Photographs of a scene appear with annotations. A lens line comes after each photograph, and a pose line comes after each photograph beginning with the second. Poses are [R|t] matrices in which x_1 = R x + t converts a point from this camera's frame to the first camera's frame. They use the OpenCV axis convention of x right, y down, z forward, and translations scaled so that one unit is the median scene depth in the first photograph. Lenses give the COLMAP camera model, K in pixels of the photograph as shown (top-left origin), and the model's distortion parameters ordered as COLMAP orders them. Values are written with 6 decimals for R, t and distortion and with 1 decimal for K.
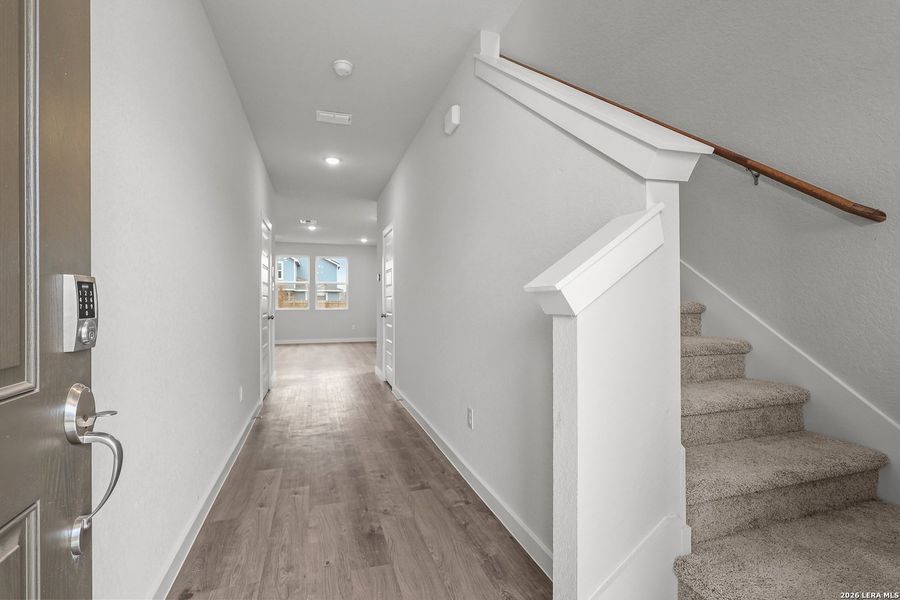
lens RADIAL K [[413.3, 0, 448.4], [0, 413.3, 300.7], [0, 0, 1]] dist [-0.004189, 0.000523]
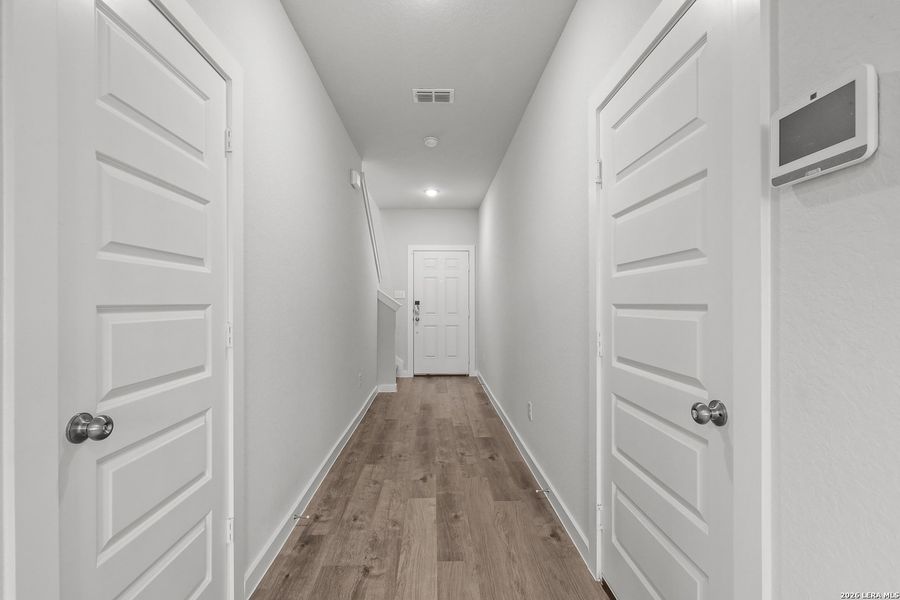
lens RADIAL K [[413.3, 0, 448.4], [0, 413.3, 300.7], [0, 0, 1]] dist [-0.004189, 0.000523]
pose [[-0.961954, 0.004968, 0.273167, -0.615943], [0.003836, 0.999982, -0.004677, -0.022039], [-0.273186, -0.003451, -0.961955, 2.069393]]
